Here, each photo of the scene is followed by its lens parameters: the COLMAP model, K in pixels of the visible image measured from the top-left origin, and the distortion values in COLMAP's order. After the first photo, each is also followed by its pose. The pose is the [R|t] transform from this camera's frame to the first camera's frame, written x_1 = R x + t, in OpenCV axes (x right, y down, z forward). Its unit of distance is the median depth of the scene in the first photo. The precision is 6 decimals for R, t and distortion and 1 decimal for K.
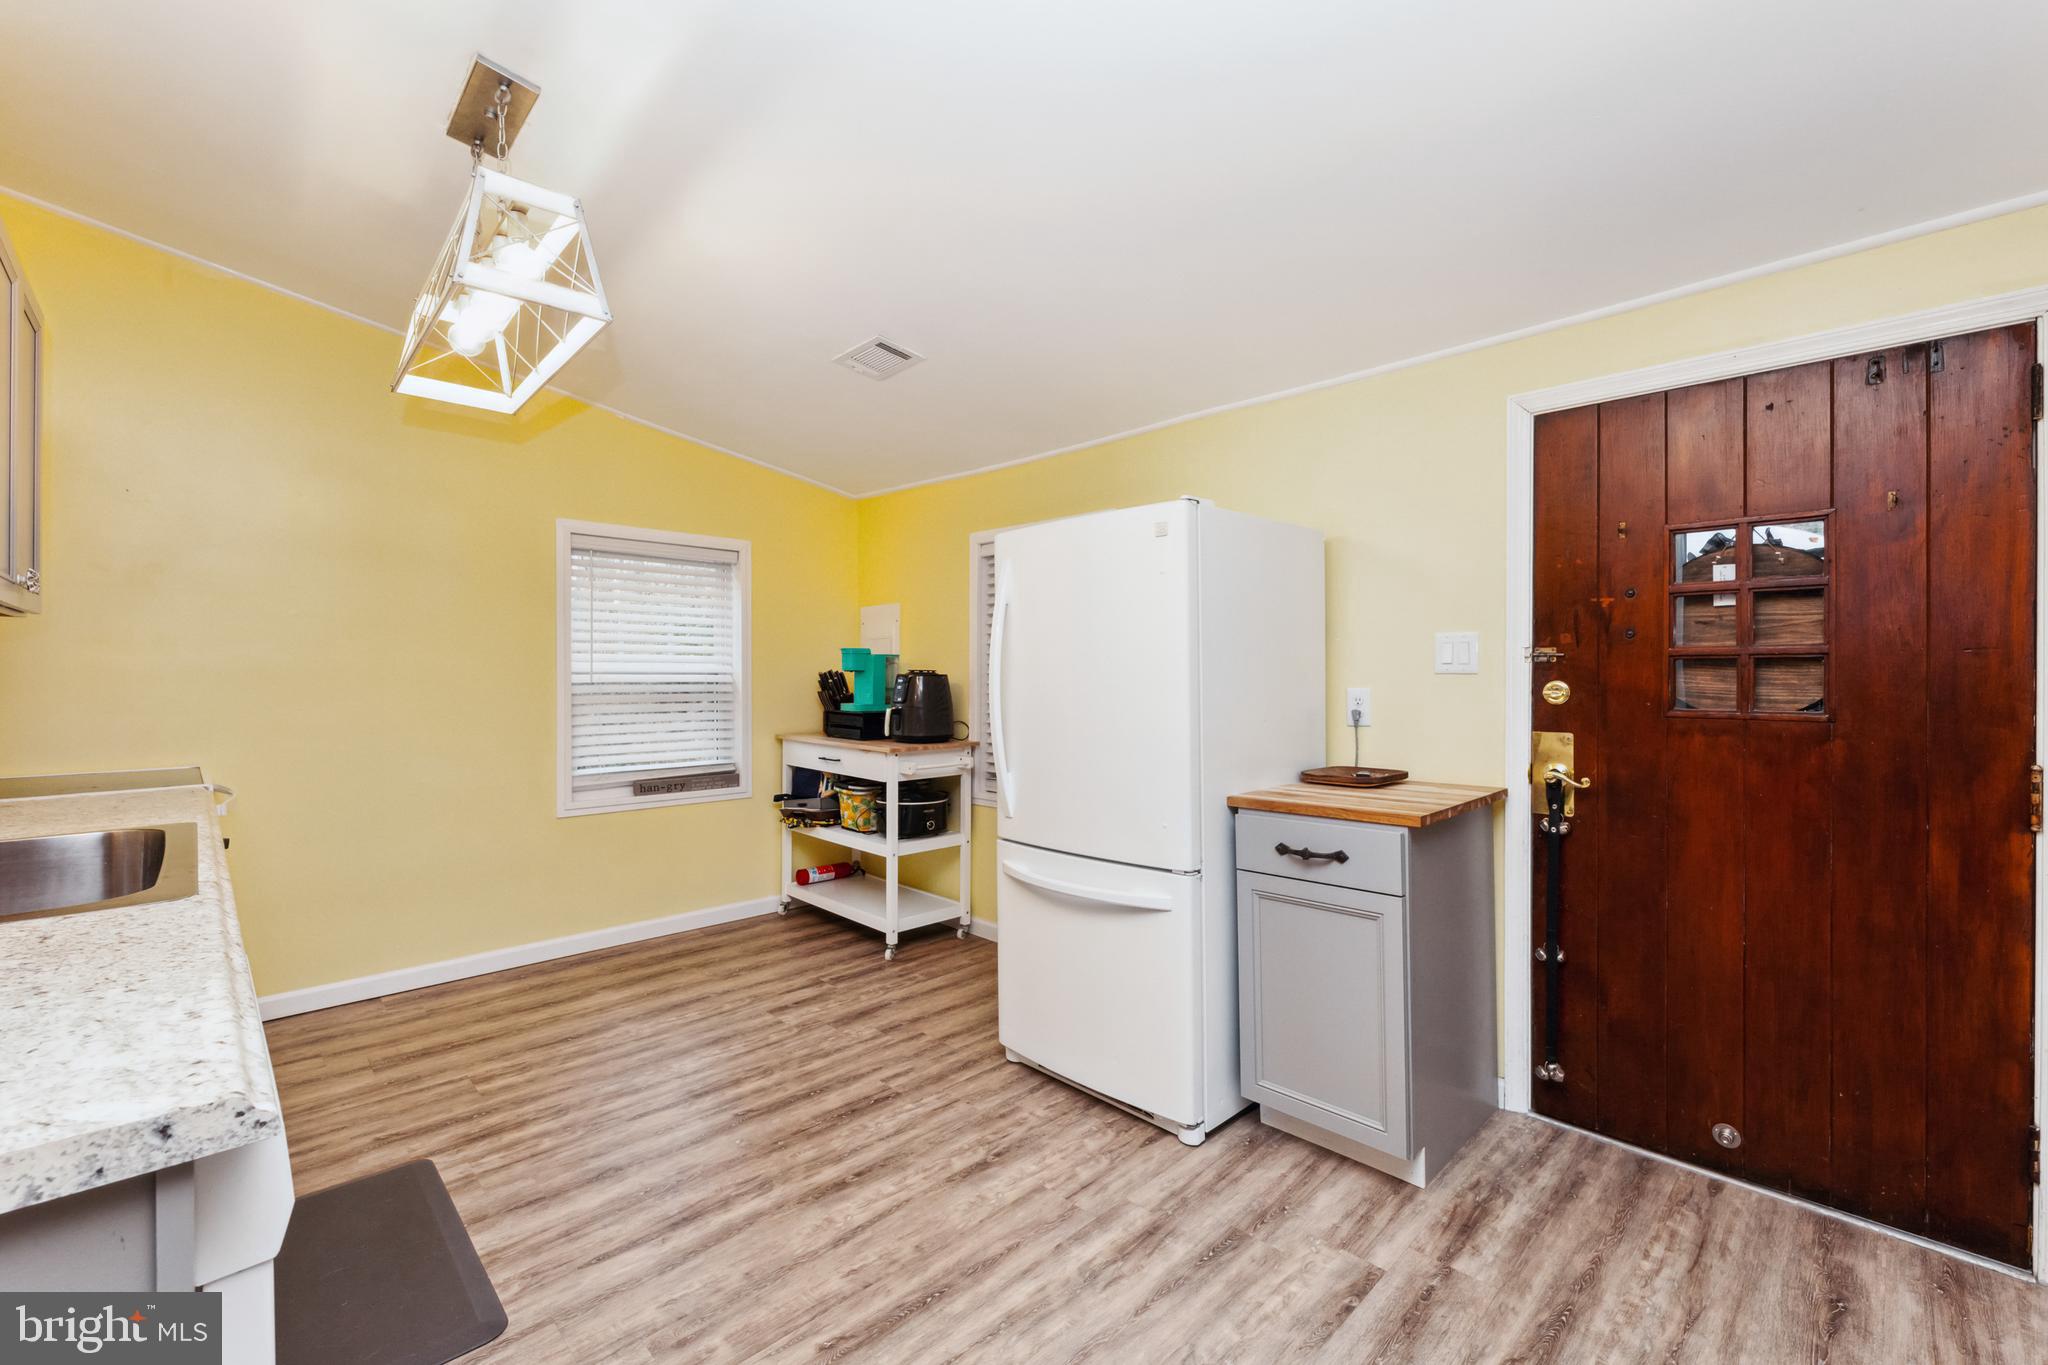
lens RADIAL K [[859.6, 0, 1029.8], [0, 859.6, 678.5], [0, 0, 1]] dist [0.004189, -0.001948]
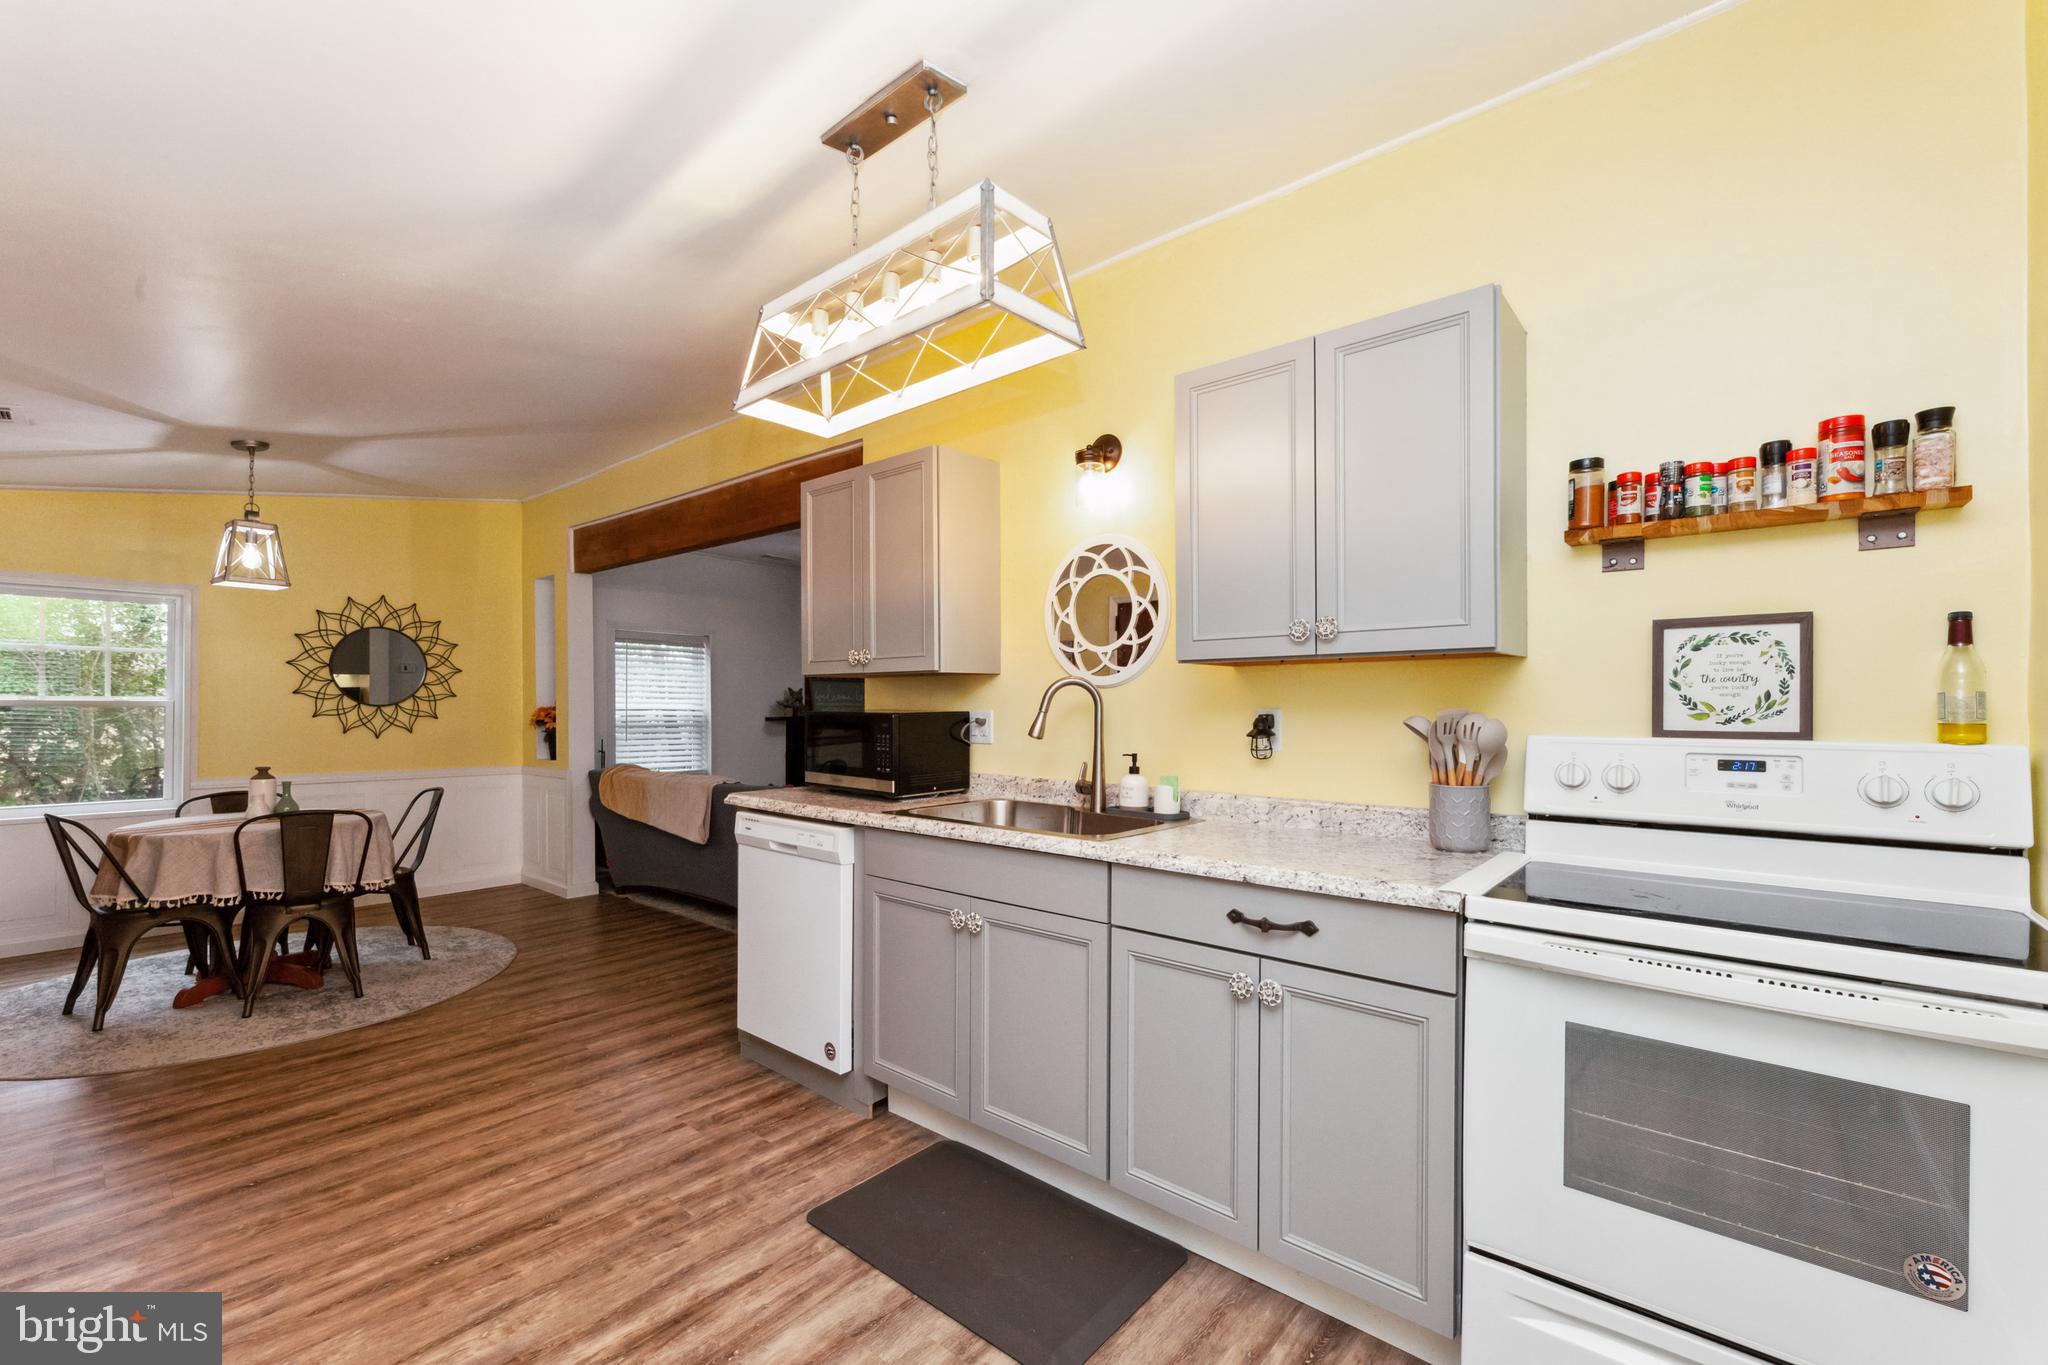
lens RADIAL K [[849.1, 0, 1022.2], [0, 849.1, 703.4], [0, 0, 1]] dist [0.002057, 0.000009]
pose [[-0.995631, -0.002132, -0.093348, -0.601563], [-0.002756, 0.999975, 0.006555, -0.023220], [0.093331, 0.006784, -0.995612, 1.705911]]
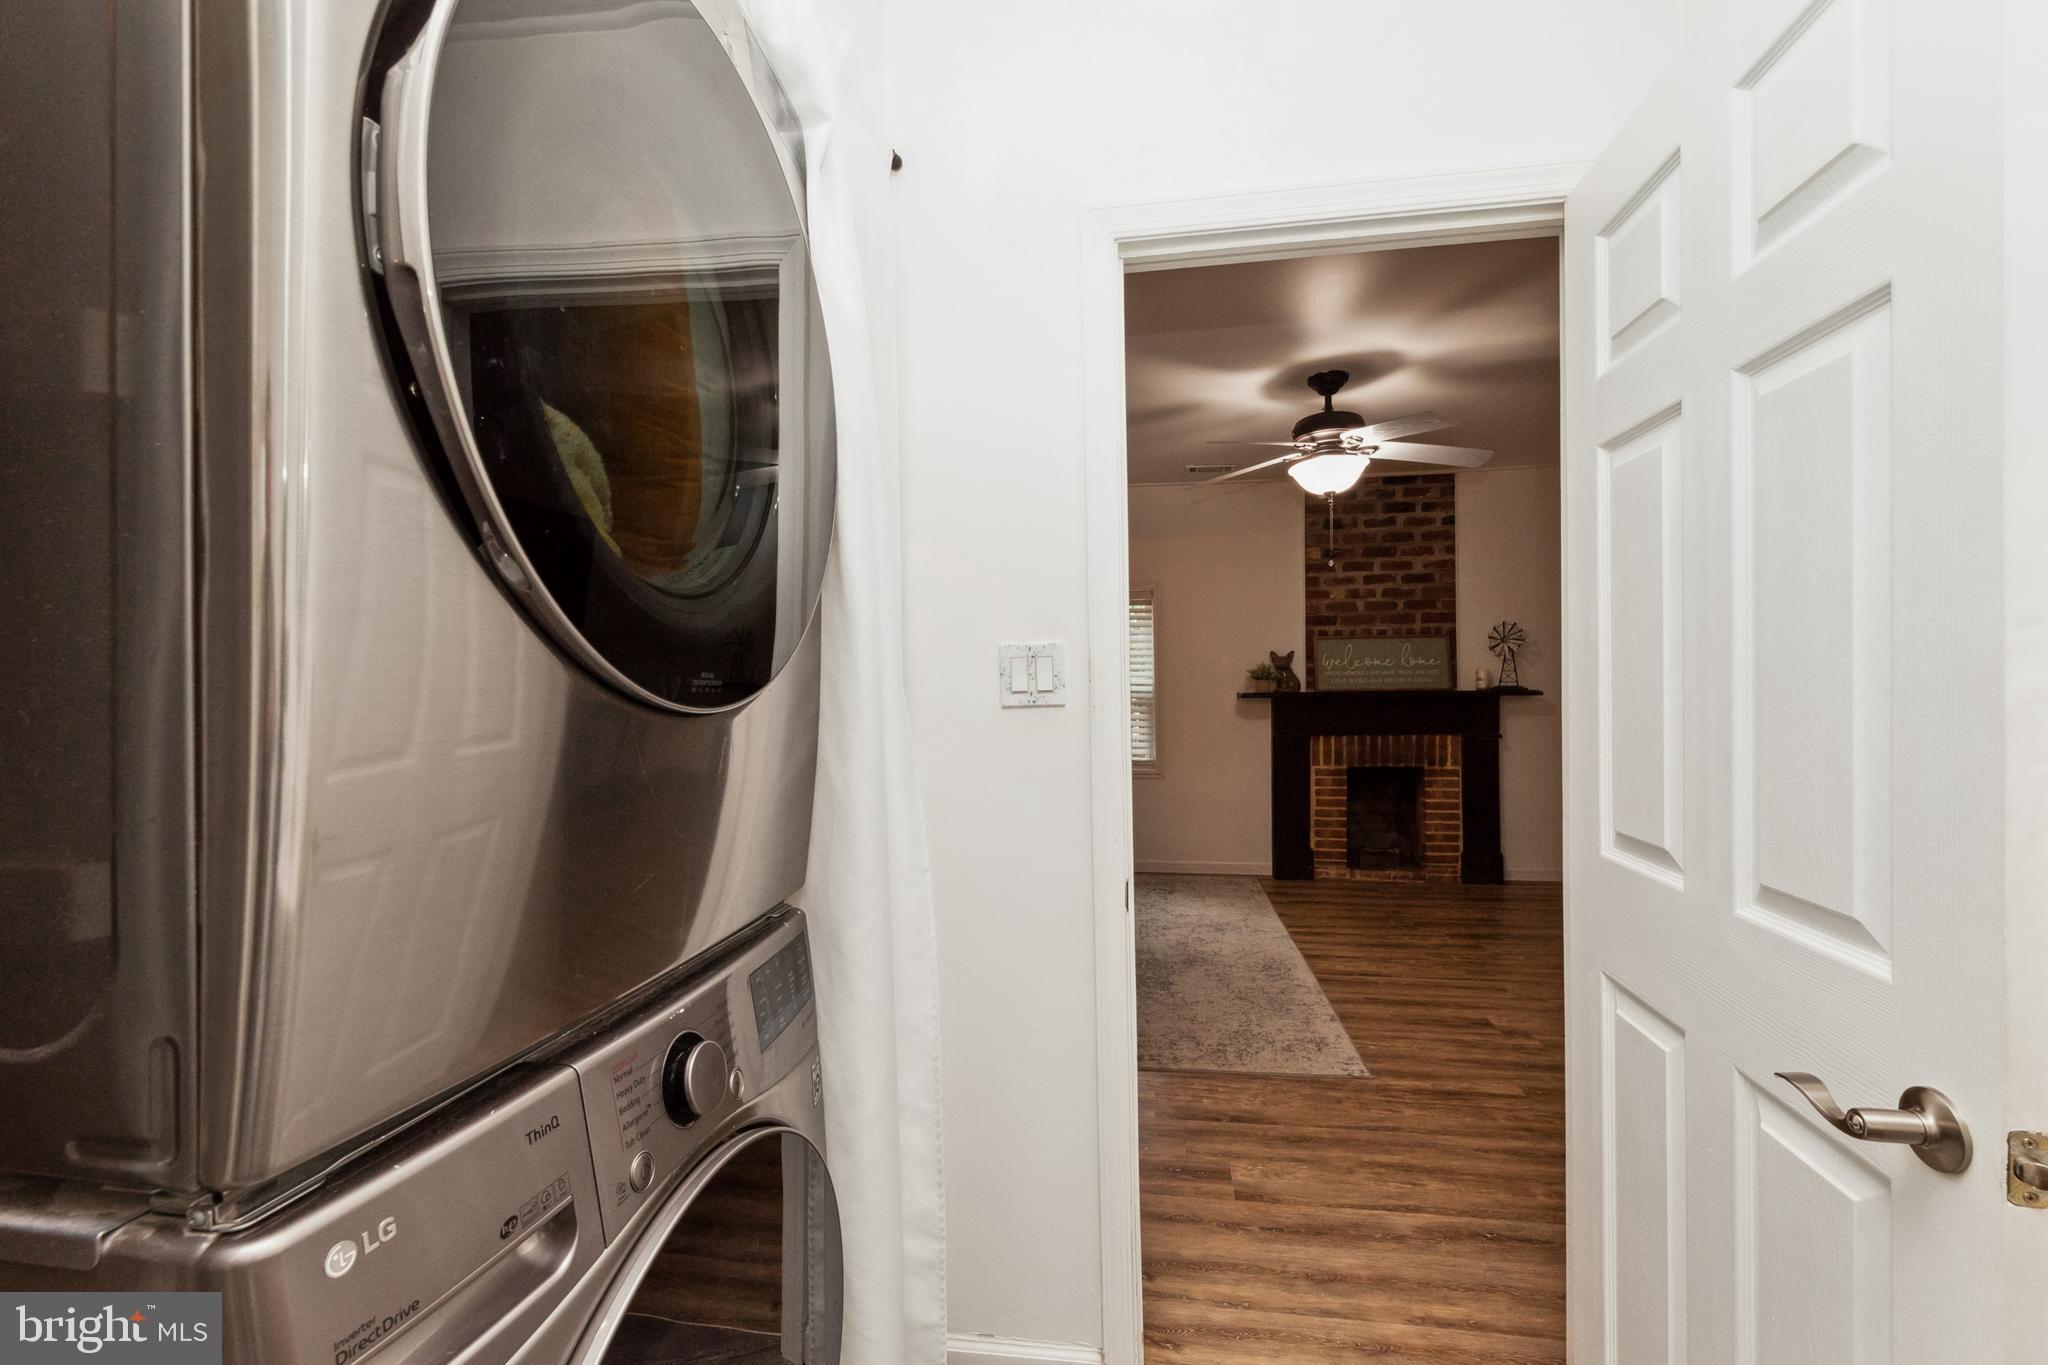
lens RADIAL K [[849.1, 0, 1032.9], [0, 849.1, 698.9], [0, 0, 1]] dist [0.002057, 0.000009]
pose [[-0.608083, -0.009543, 0.793816, -1.499845], [0.019574, 0.999444, 0.027010, -0.005090], [-0.793632, 0.031962, -0.607558, 0.214835]]
